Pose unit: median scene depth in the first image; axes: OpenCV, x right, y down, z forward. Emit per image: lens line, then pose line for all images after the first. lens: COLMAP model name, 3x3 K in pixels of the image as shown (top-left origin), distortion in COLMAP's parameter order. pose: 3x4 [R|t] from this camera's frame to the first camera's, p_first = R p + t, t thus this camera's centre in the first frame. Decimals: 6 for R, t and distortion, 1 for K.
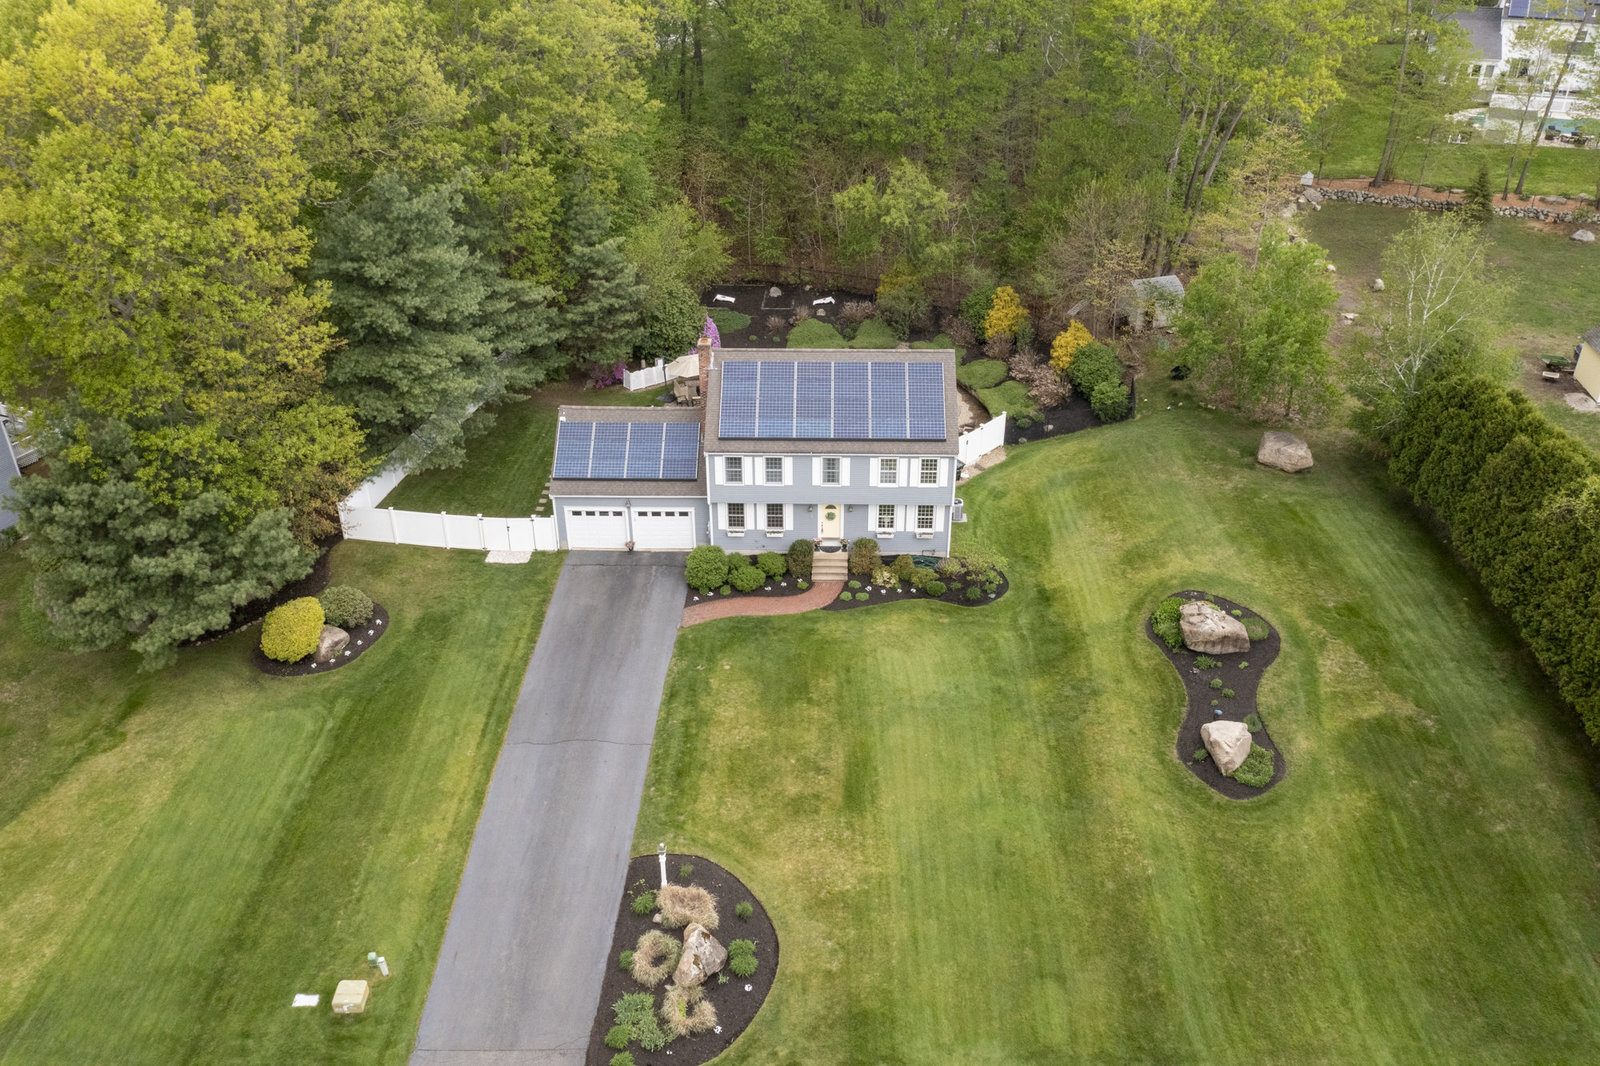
lens RADIAL K [[1259.6, 0, 800.0], [0, 1259.6, 533.0], [0, 0, 1]] dist [-0.023403, 0.008183]
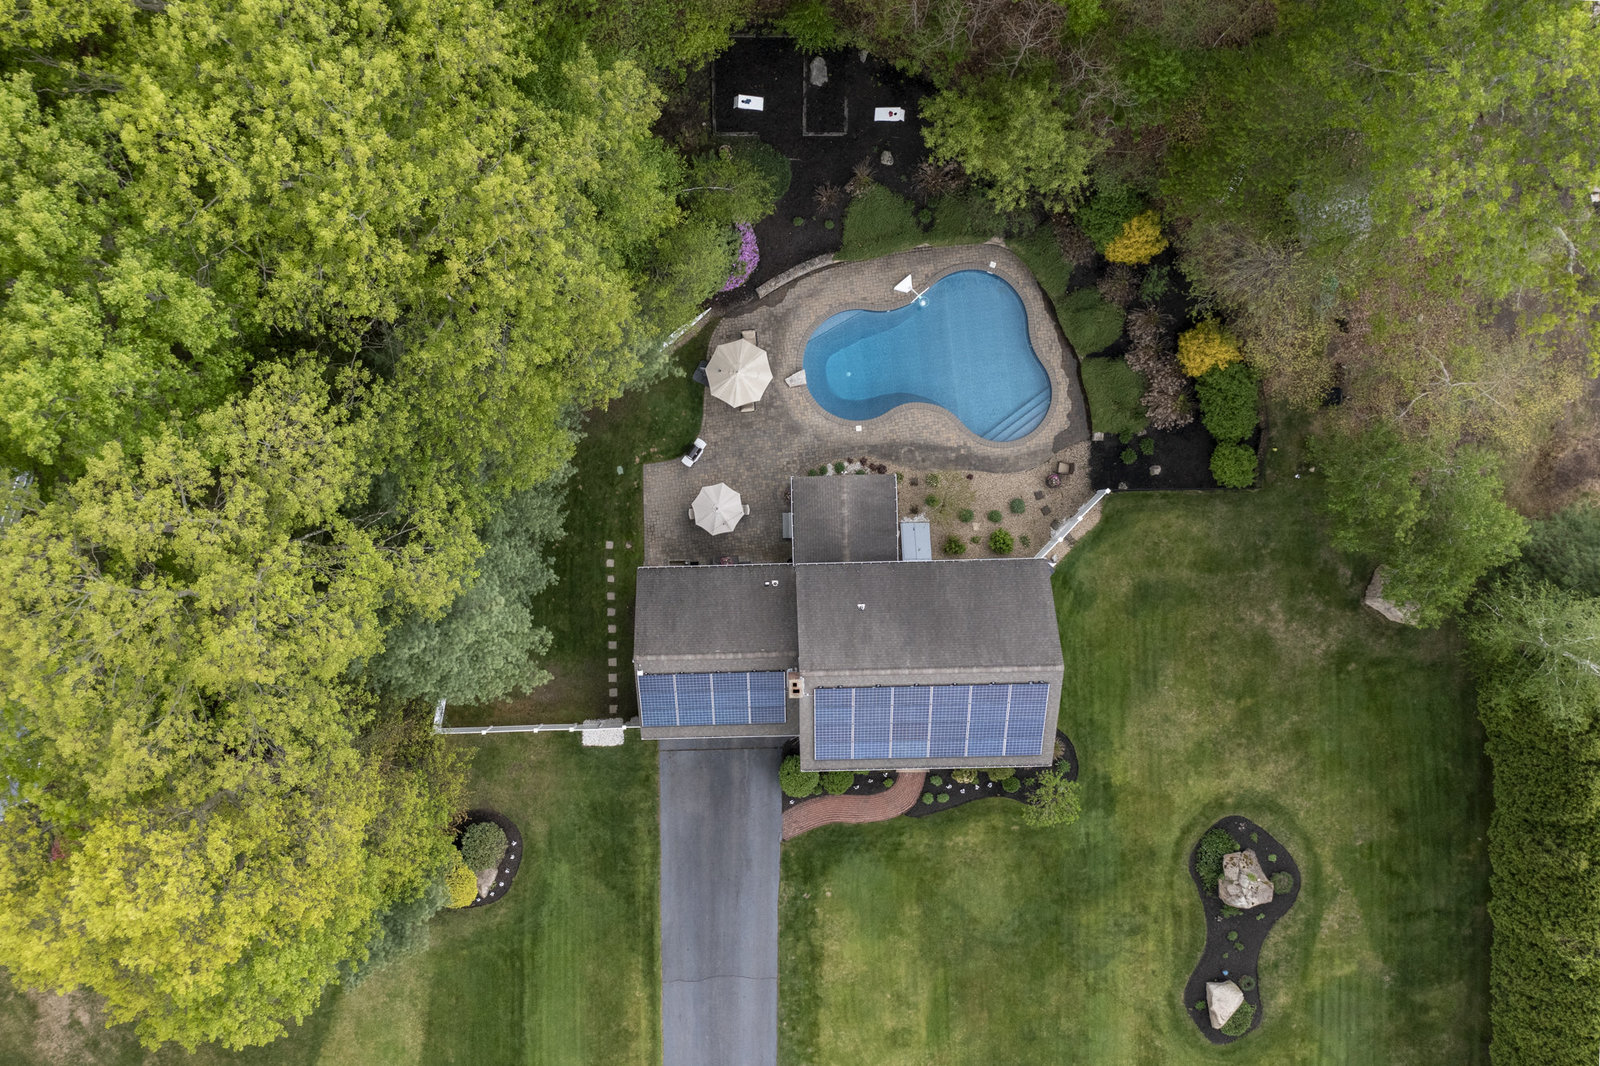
lens RADIAL K [[1368.2, 0, 756.1], [0, 1368.2, 550.5], [0, 0, 1]] dist [-0.015421, -0.001613]
pose [[0.998708, -0.047535, -0.017938, -0.086999], [0.039255, 0.497812, 0.866396, -1.167092], [-0.032255, -0.865981, 0.499036, 0.633283]]
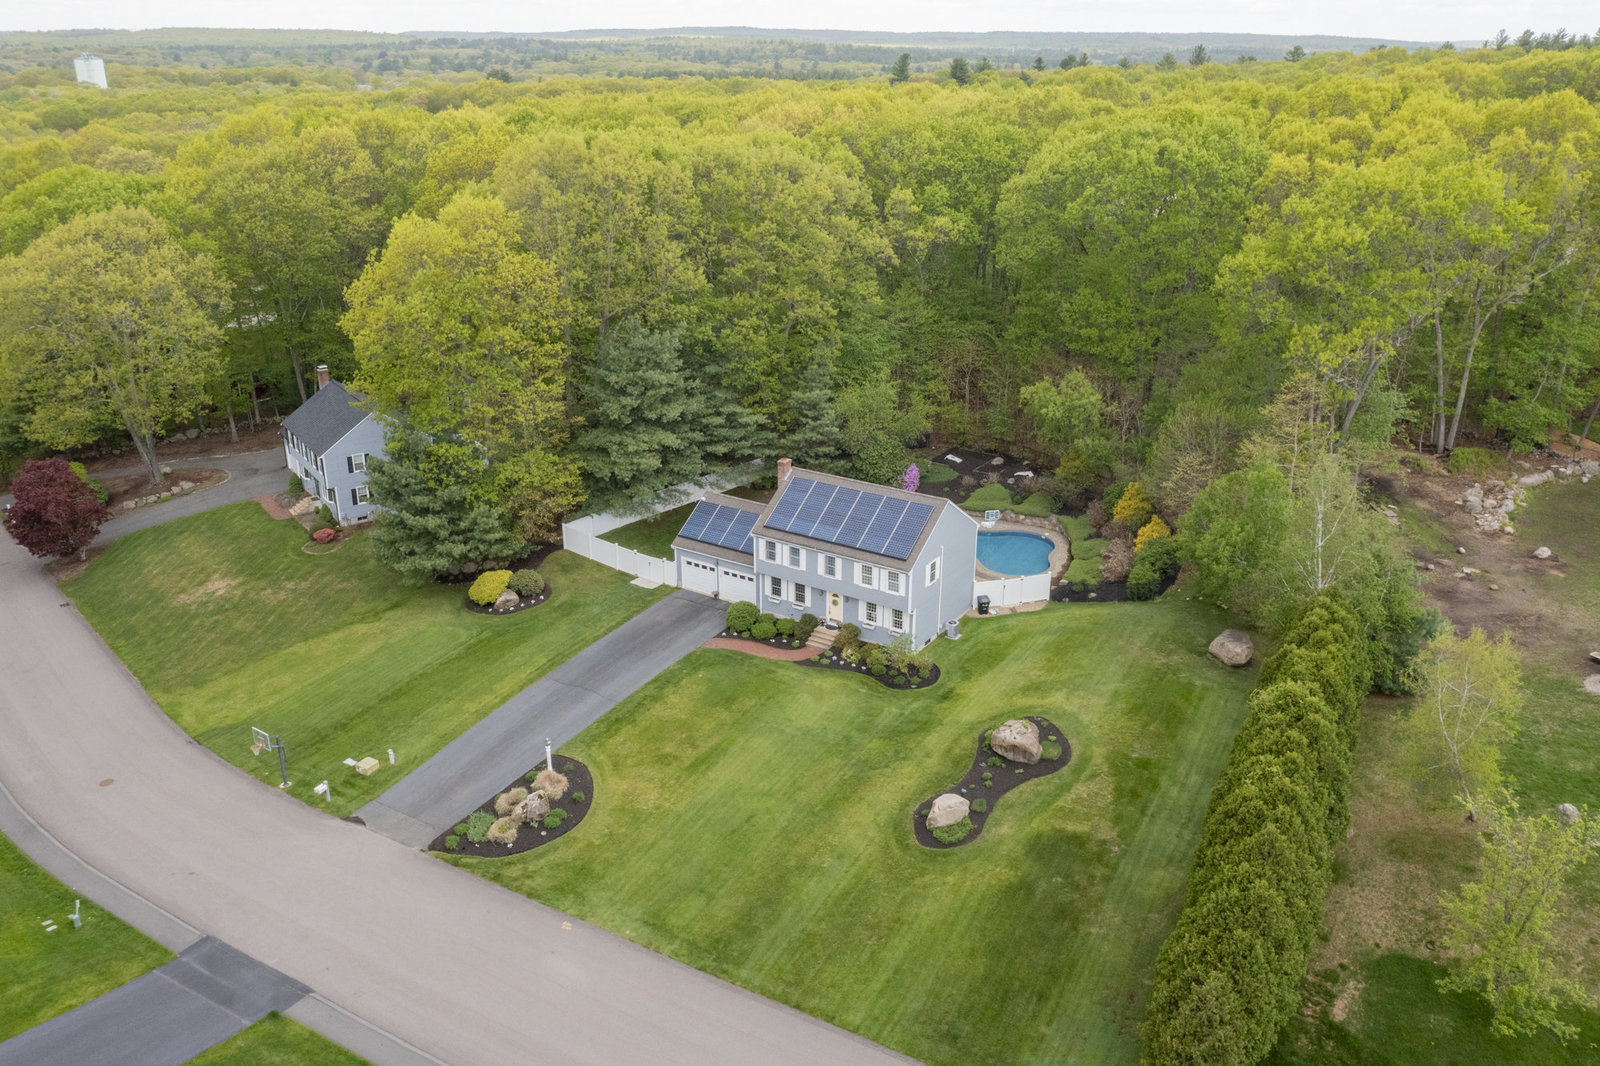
lens RADIAL K [[1259.6, 0, 800.0], [0, 1259.6, 533.0], [0, 0, 1]] dist [-0.023403, 0.008183]
pose [[0.849169, 0.196048, -0.490385, 0.694755], [-0.265937, 0.960964, -0.076329, 0.030252], [0.456278, 0.195227, 0.868157, -0.208435]]
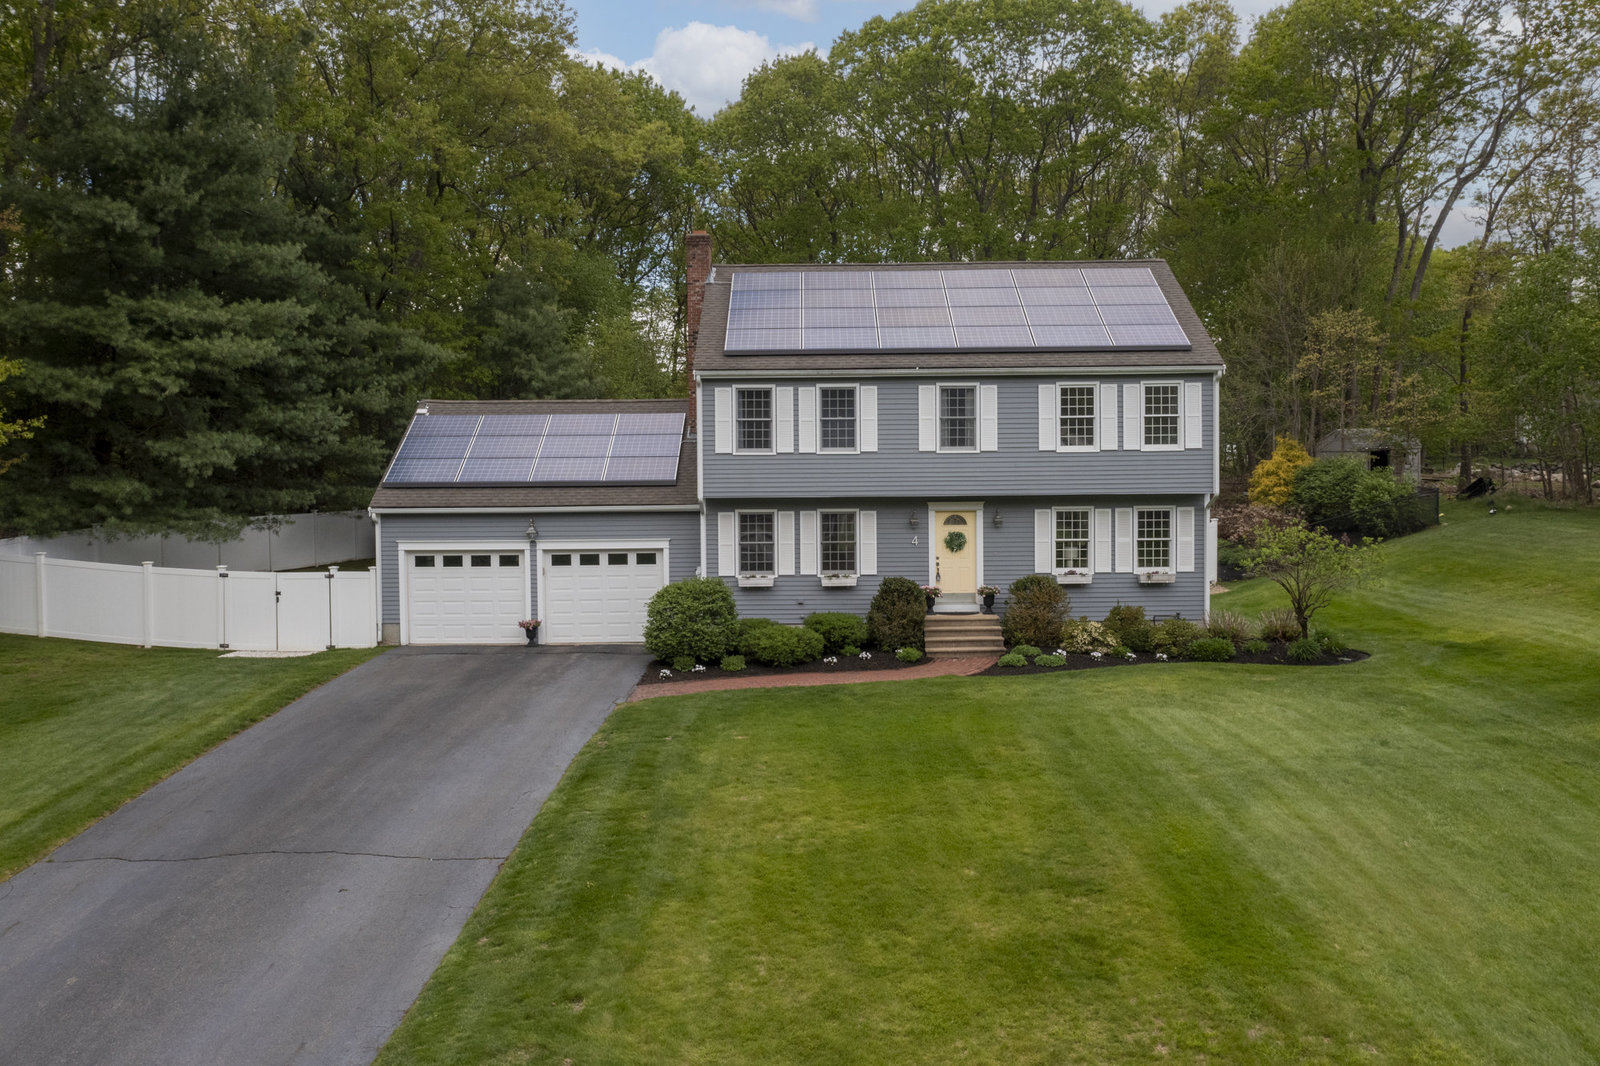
lens RADIAL K [[1259.6, 0, 800.0], [0, 1259.6, 533.0], [0, 0, 1]] dist [-0.023403, 0.008183]
pose [[0.999877, -0.006875, 0.014115, -0.045000], [0.012676, 0.883958, -0.467395, 0.225969], [-0.009264, 0.467516, 0.883936, 0.635307]]
